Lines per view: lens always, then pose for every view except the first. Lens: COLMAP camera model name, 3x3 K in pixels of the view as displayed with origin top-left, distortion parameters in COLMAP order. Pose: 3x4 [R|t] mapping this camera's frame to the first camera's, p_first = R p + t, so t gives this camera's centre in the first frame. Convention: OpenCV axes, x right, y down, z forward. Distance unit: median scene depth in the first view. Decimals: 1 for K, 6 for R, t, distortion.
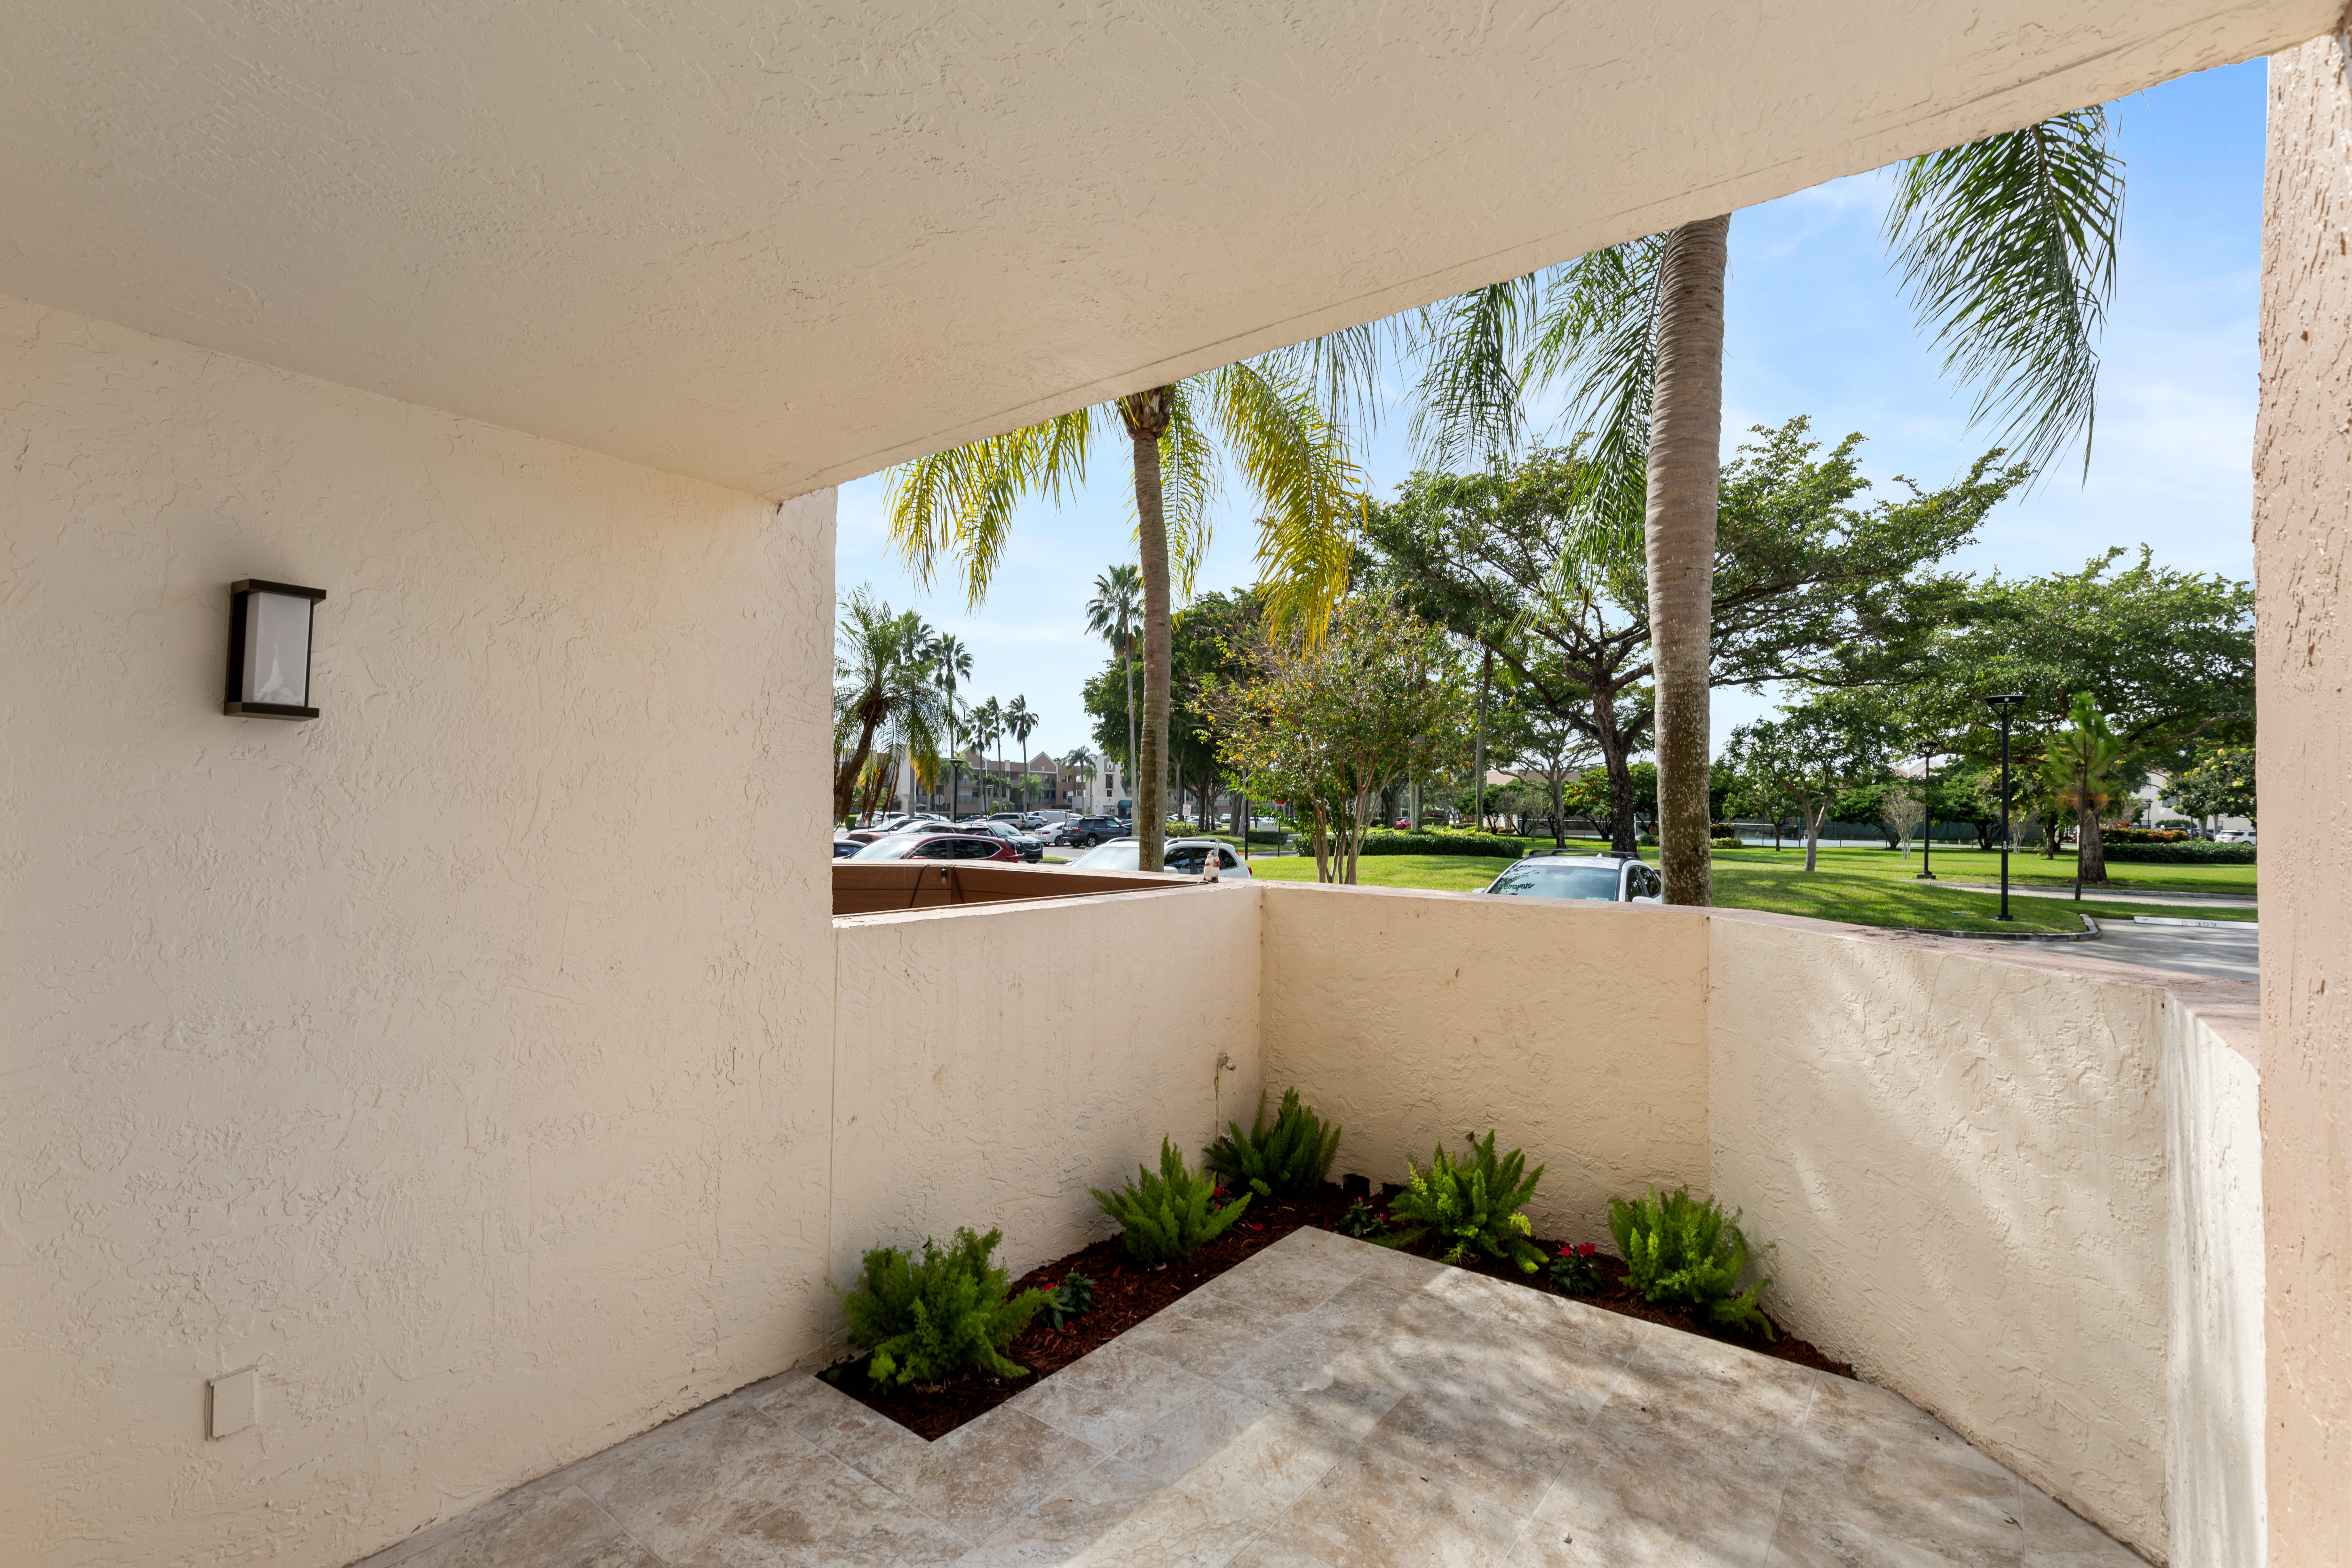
lens RADIAL K [[1076.5, 0, 1164.4], [0, 1076.5, 782.1], [0, 0, 1]] dist [0.002118, 0.000089]
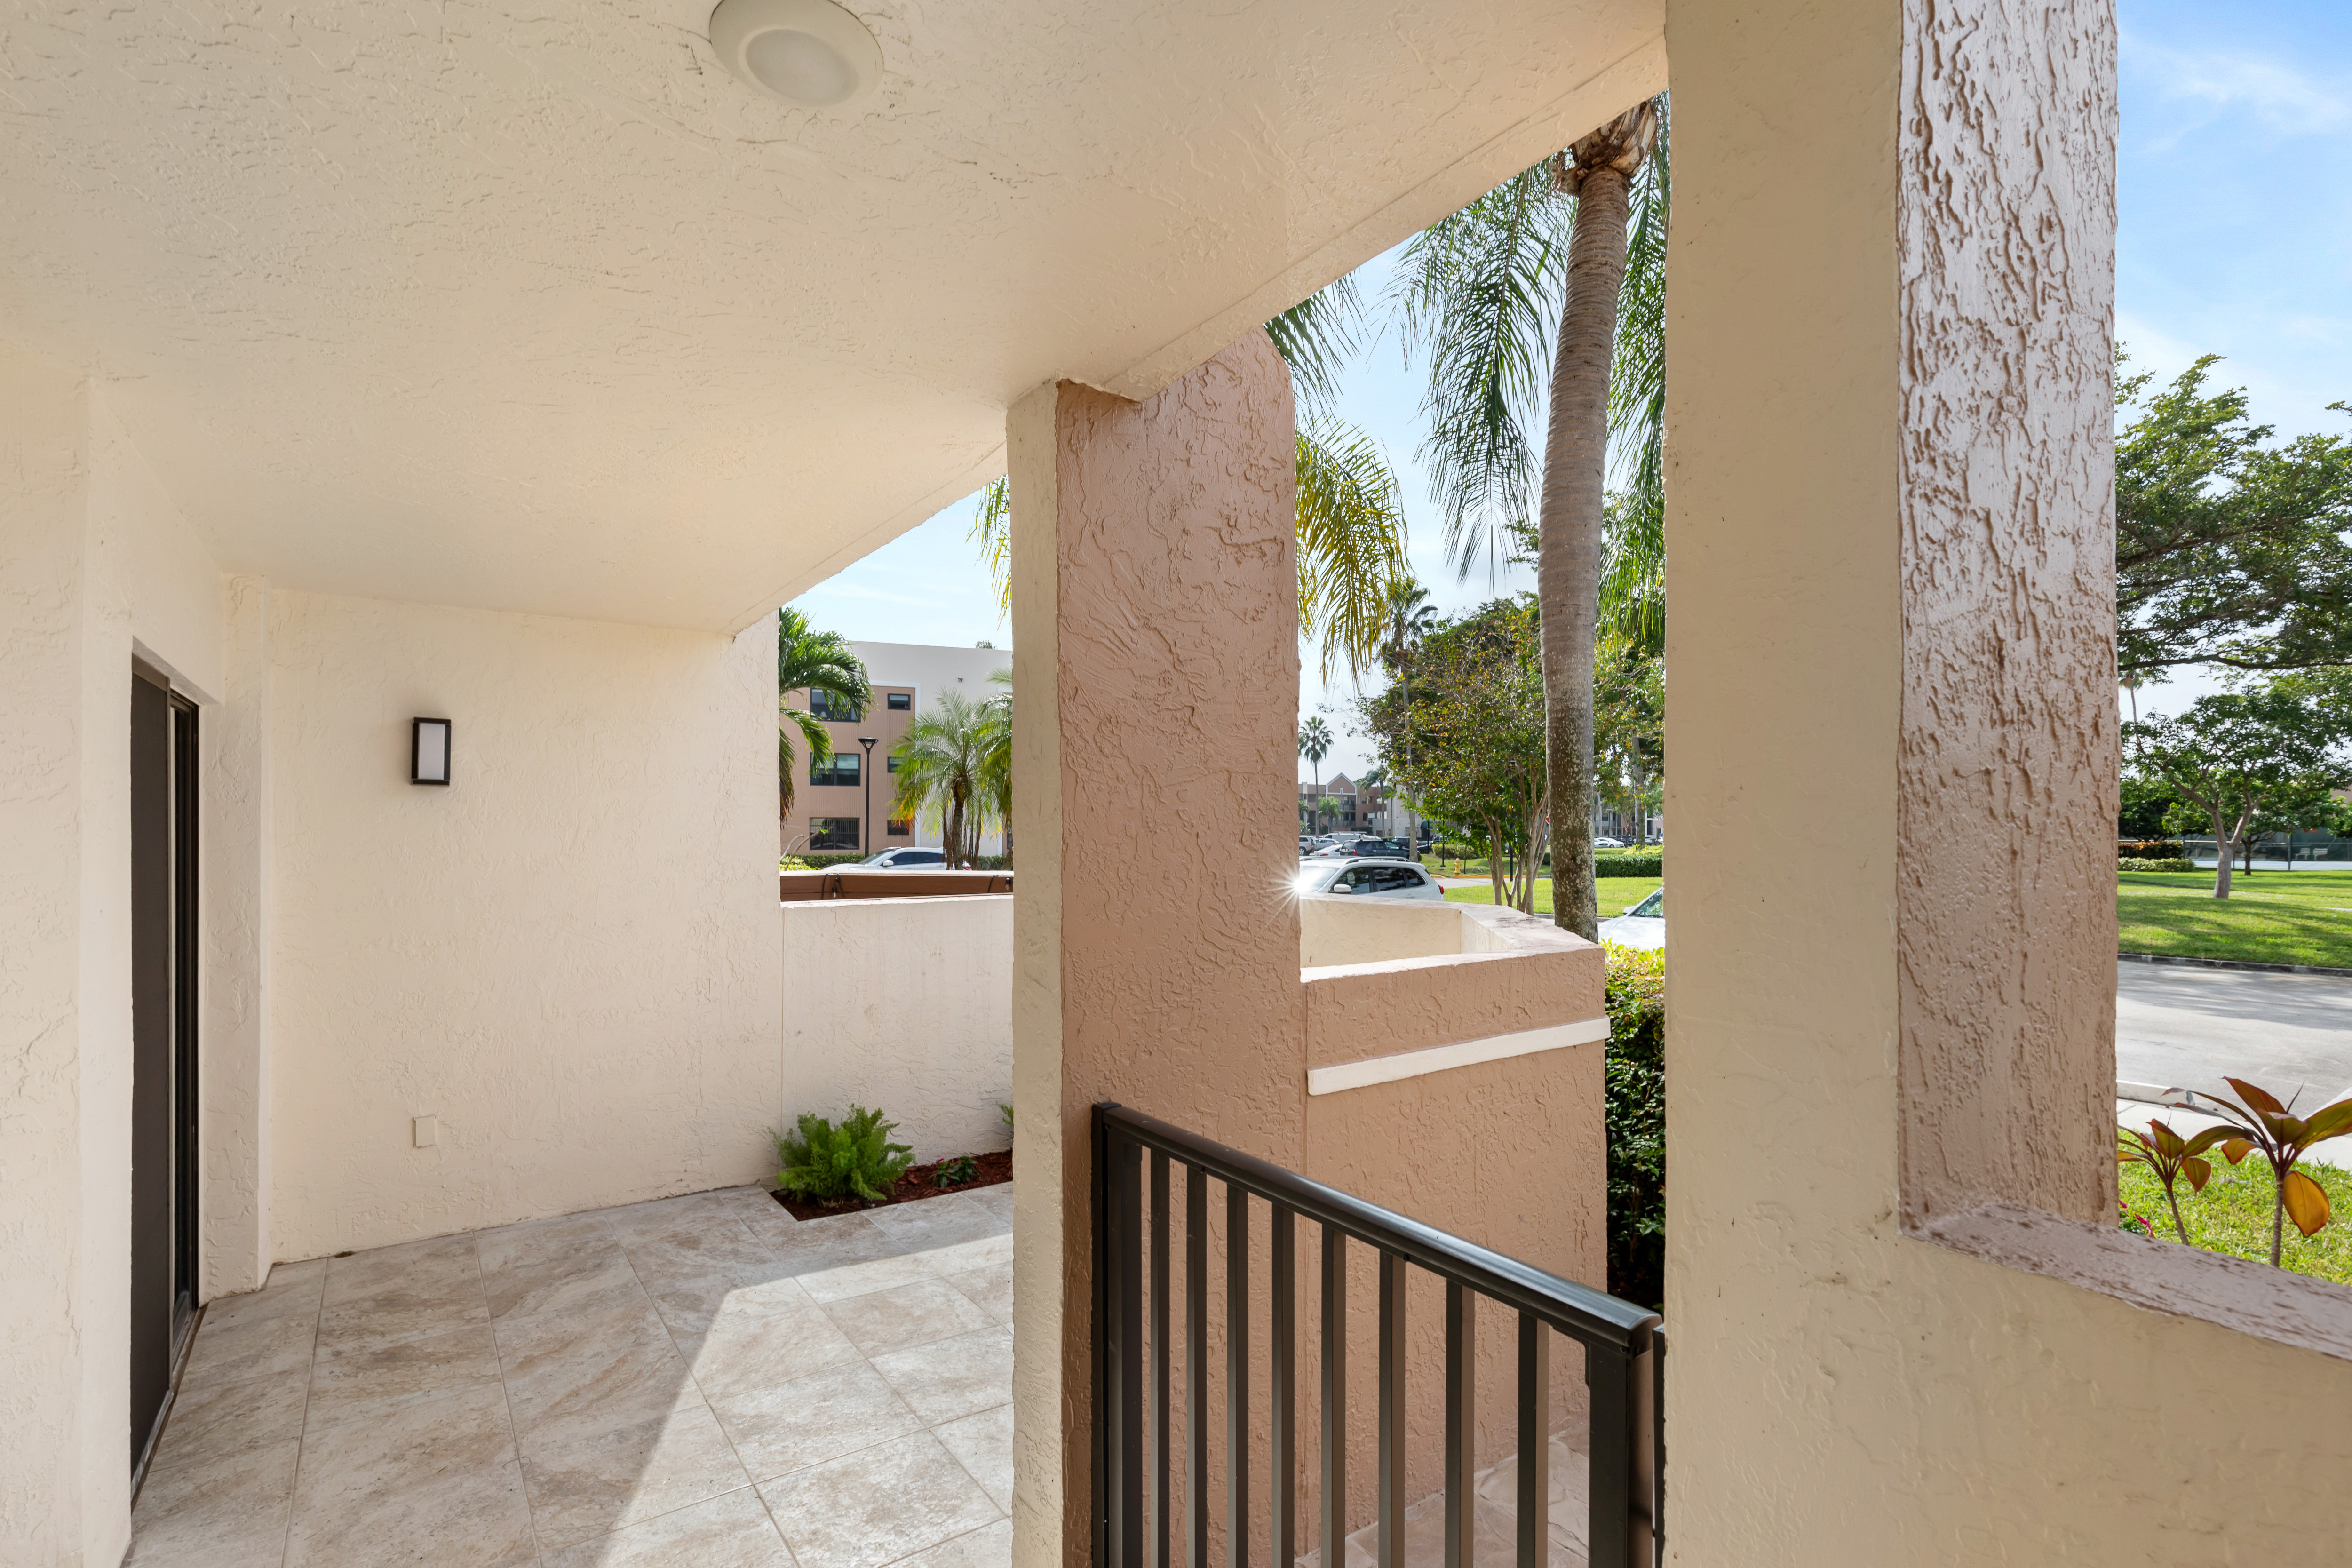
lens RADIAL K [[1099.5, 0, 1143.7], [0, 1099.5, 828.1], [0, 0, 1]] dist [0.029063, -0.026707]
pose [[0.952874, -0.010734, -0.303176, 0.413452], [0.017227, 0.999676, 0.018750, 0.000601], [0.302876, -0.023089, 0.952750, -0.214691]]
